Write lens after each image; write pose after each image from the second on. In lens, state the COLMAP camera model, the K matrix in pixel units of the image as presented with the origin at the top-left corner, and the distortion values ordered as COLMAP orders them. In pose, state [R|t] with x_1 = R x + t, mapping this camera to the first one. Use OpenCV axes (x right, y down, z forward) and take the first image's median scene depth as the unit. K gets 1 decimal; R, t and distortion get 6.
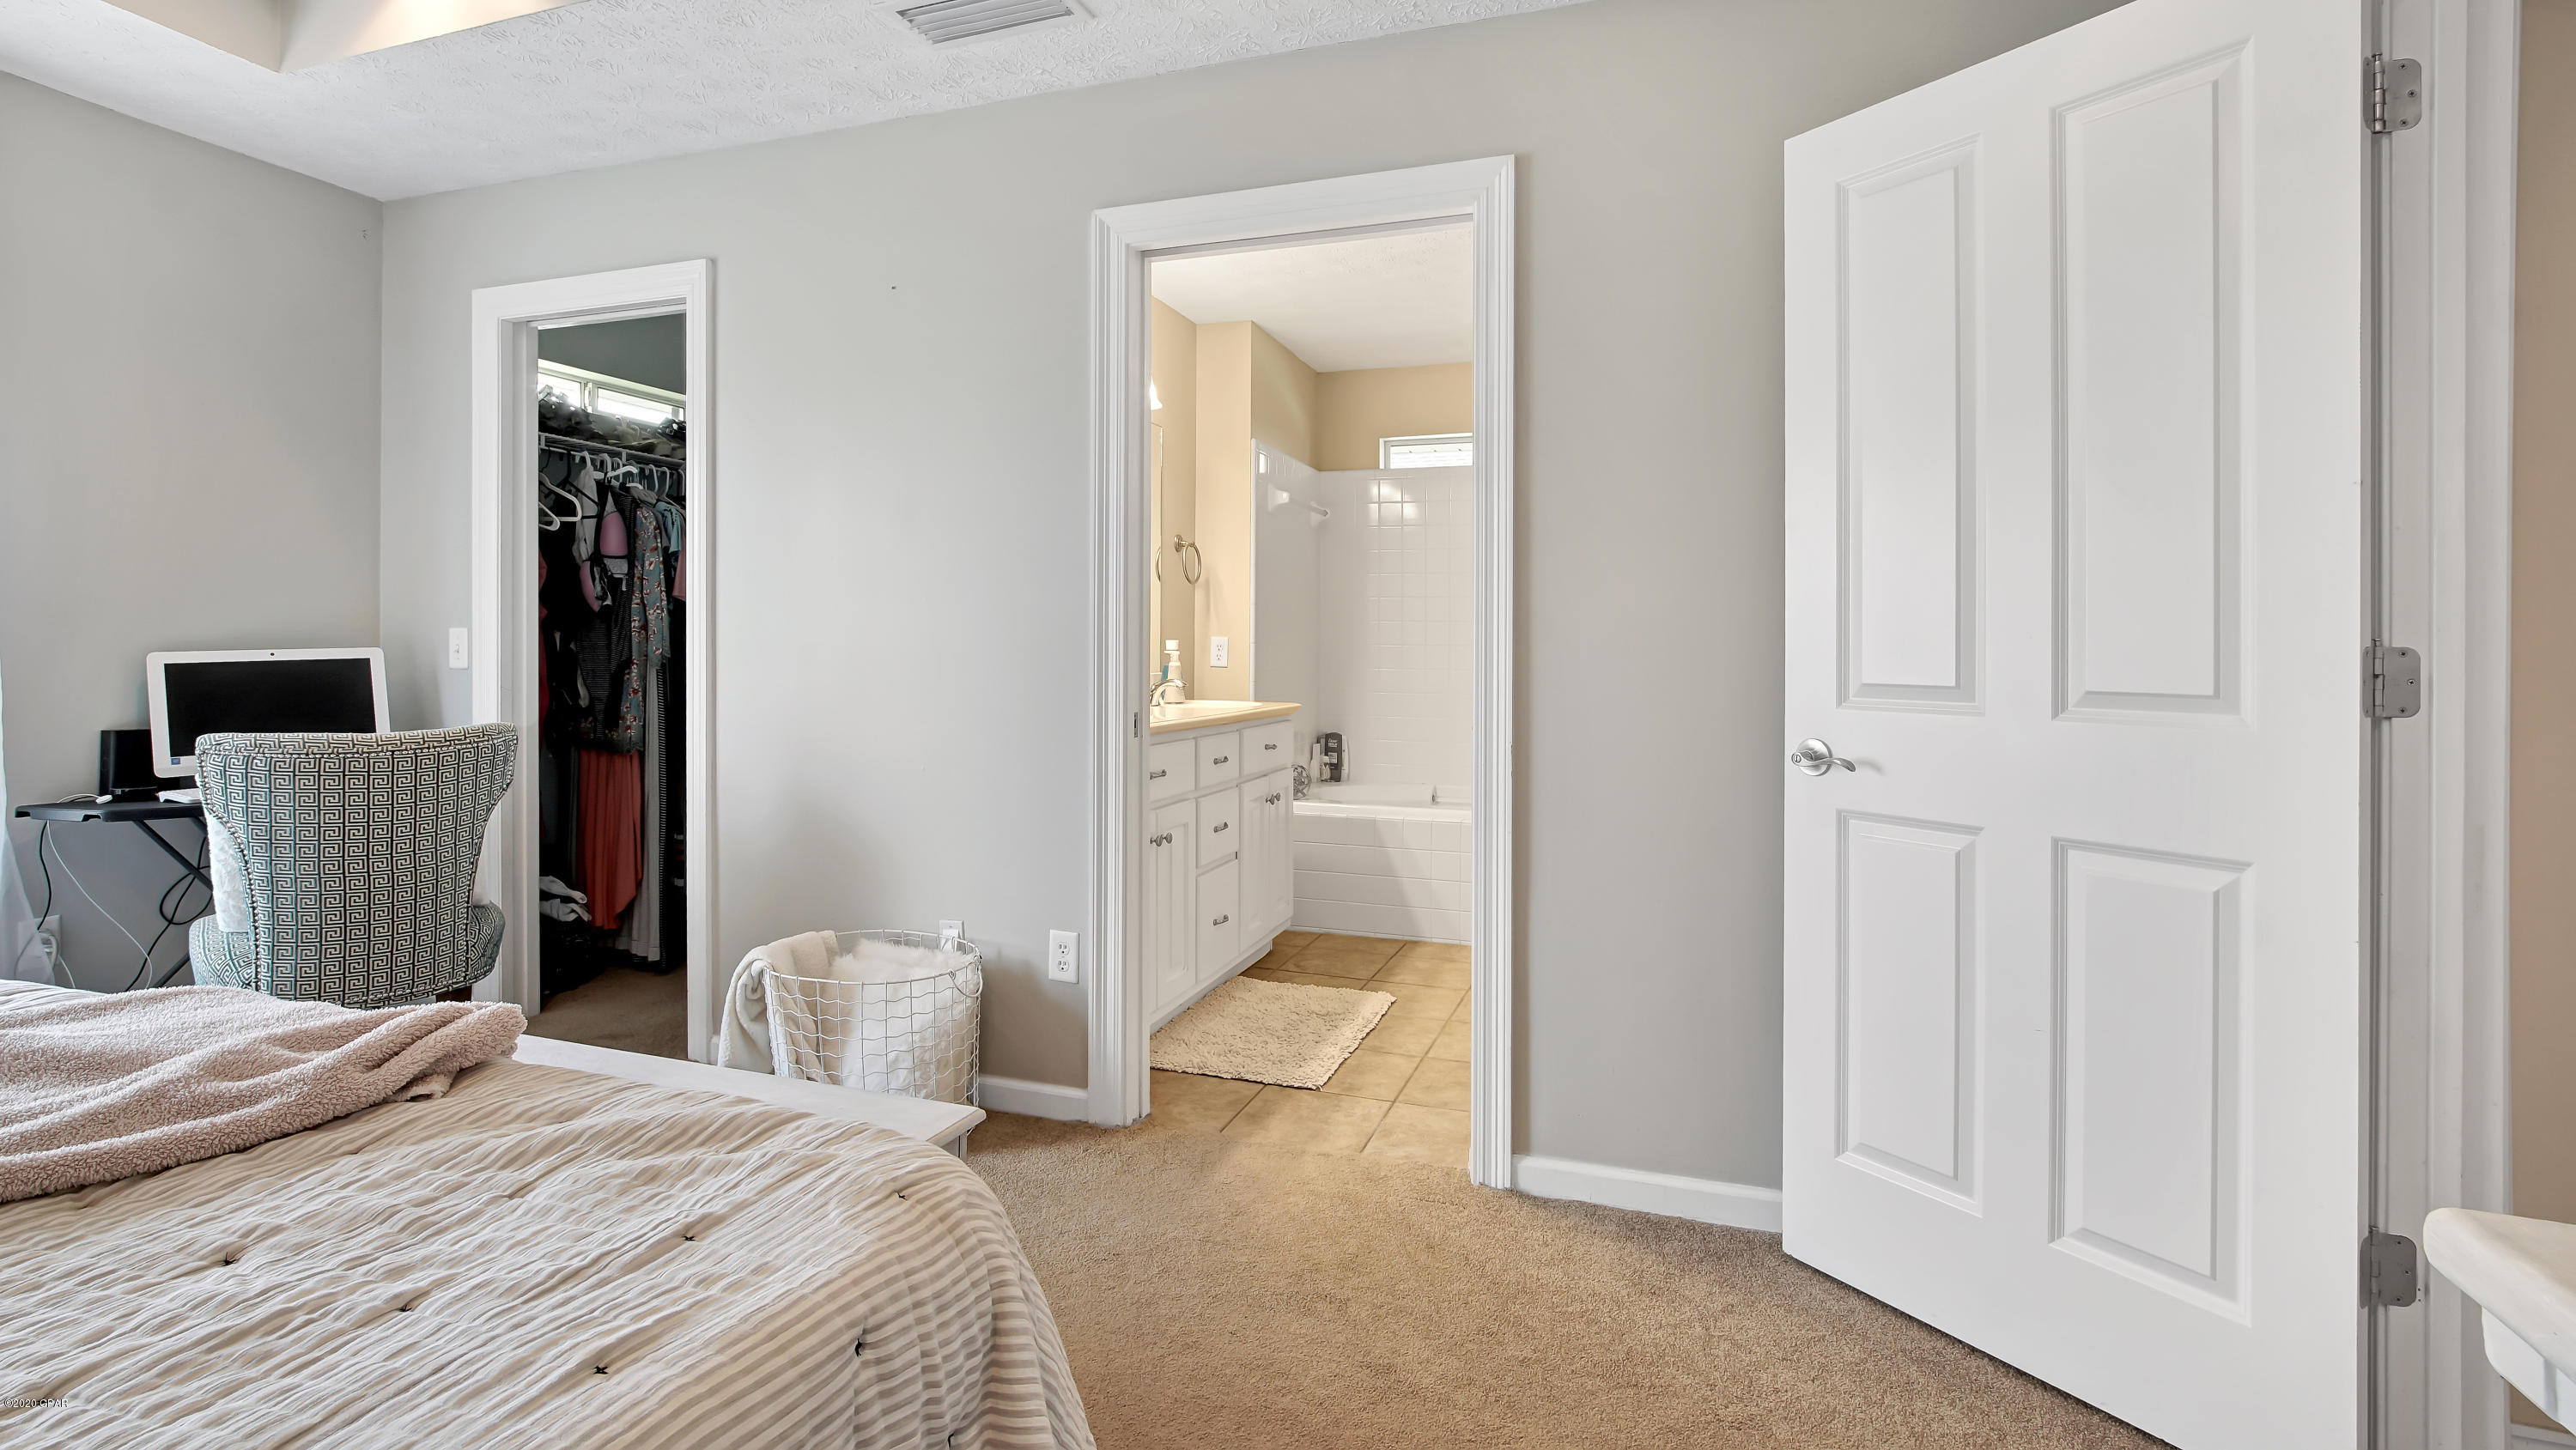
lens RADIAL K [[1196.9, 0, 1268.9], [0, 1196.9, 763.3], [0, 0, 1]] dist [-0.000423, -0.000262]
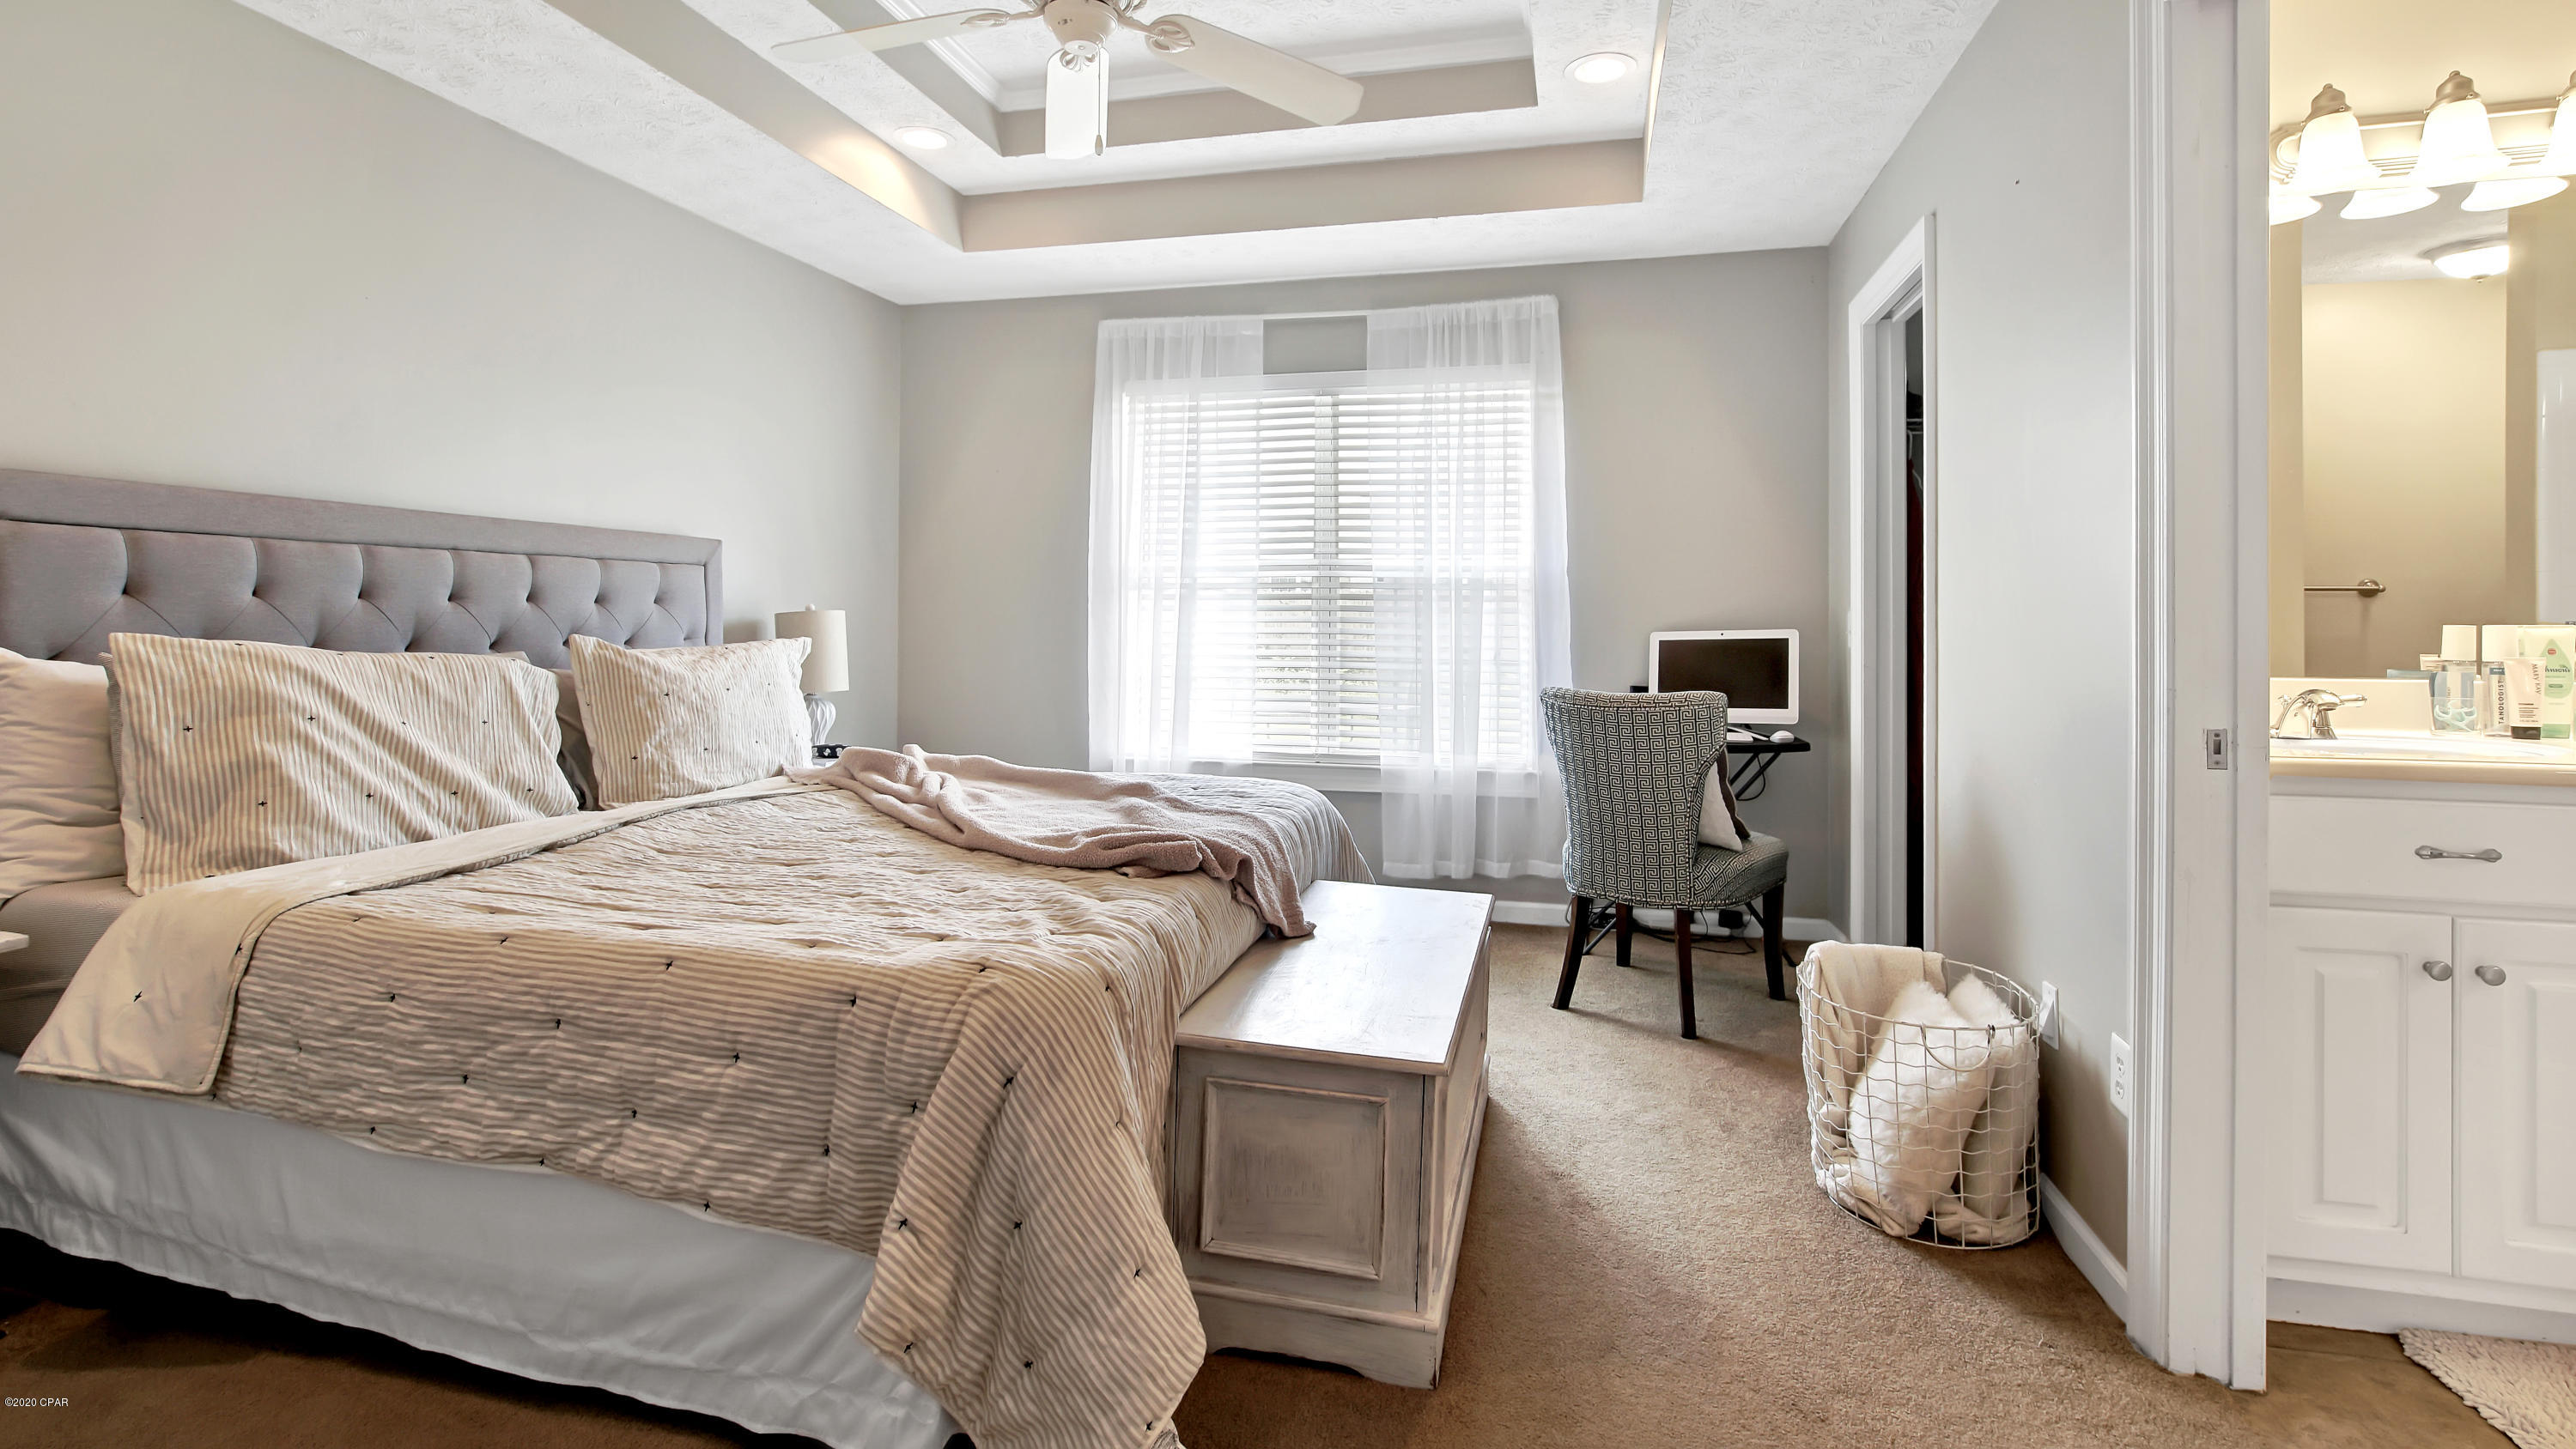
lens RADIAL K [[1196.9, 0, 1268.9], [0, 1196.9, 762.8], [0, 0, 1]] dist [-0.000423, -0.000262]
pose [[0.074921, 0.108359, -0.991285, 0.479445], [-0.099015, 0.989974, 0.100732, -0.039657], [0.992261, 0.090605, 0.084900, 0.466077]]
